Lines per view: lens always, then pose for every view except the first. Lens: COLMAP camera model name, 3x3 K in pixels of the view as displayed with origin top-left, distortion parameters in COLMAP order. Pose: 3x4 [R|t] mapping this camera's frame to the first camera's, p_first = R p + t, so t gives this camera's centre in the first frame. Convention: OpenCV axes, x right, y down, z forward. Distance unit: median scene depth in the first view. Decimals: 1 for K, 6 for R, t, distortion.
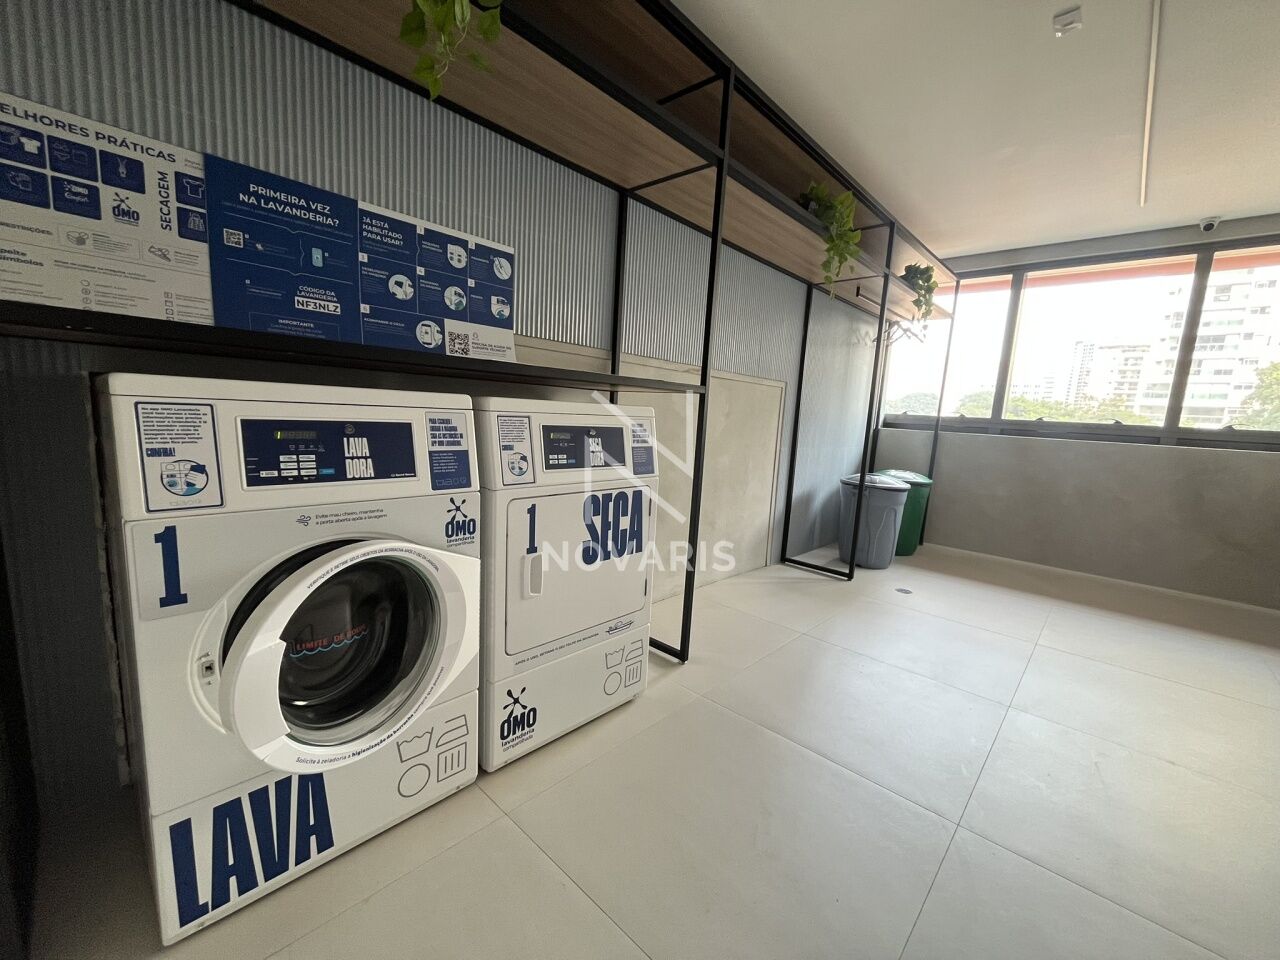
lens RADIAL K [[519.6, 0, 639.5], [0, 519.6, 484.6], [0, 0, 1]] dist [-0.003930, 0.000429]
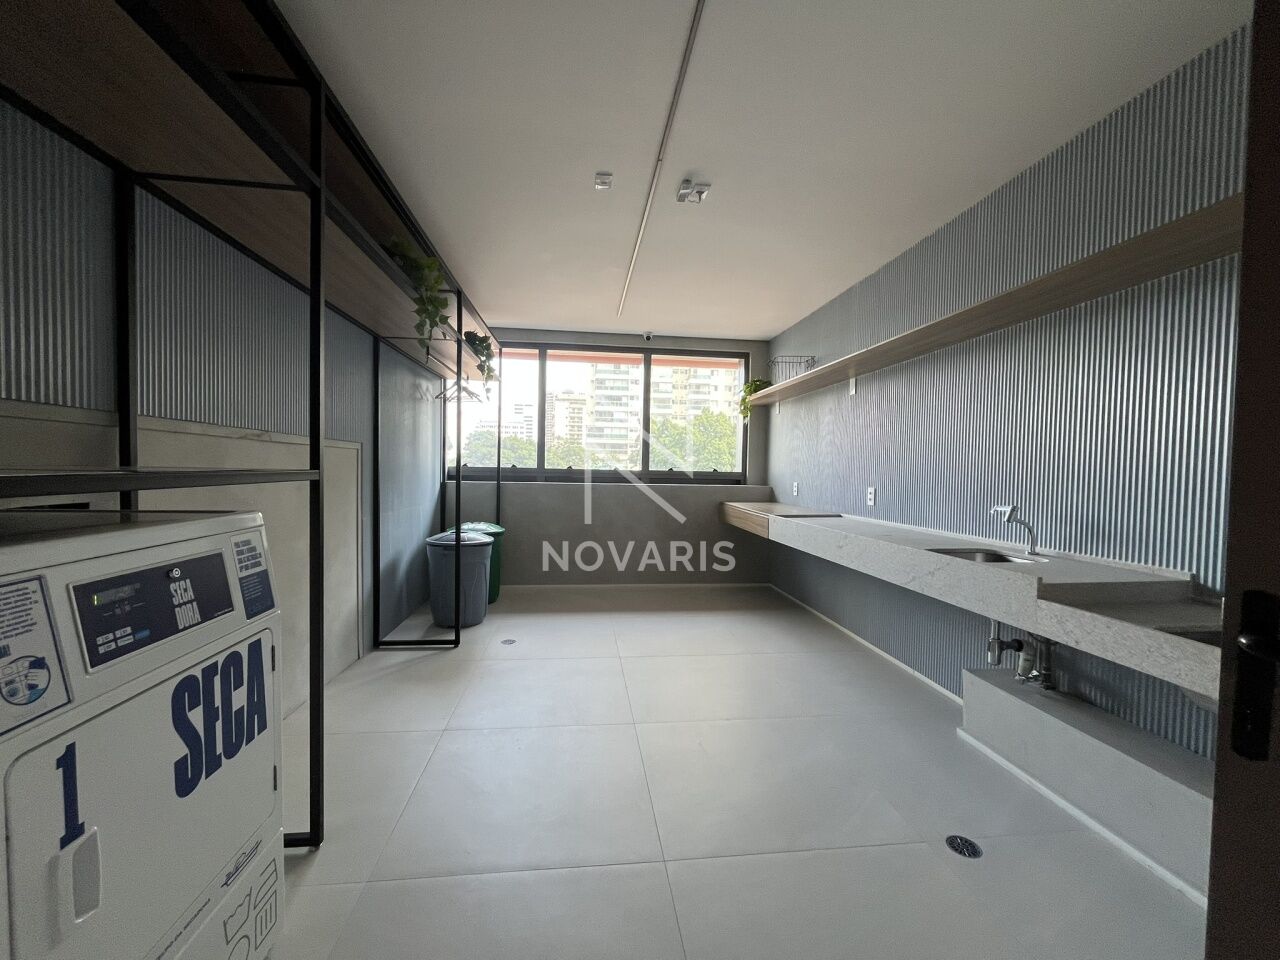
lens RADIAL K [[519.6, 0, 638.4], [0, 519.6, 484.2], [0, 0, 1]] dist [-0.003930, 0.000429]
pose [[0.648046, -0.069804, 0.758395, -0.135476], [0.125459, 0.991971, -0.015901, -0.089768], [-0.751196, 0.105453, 0.651601, 0.140887]]
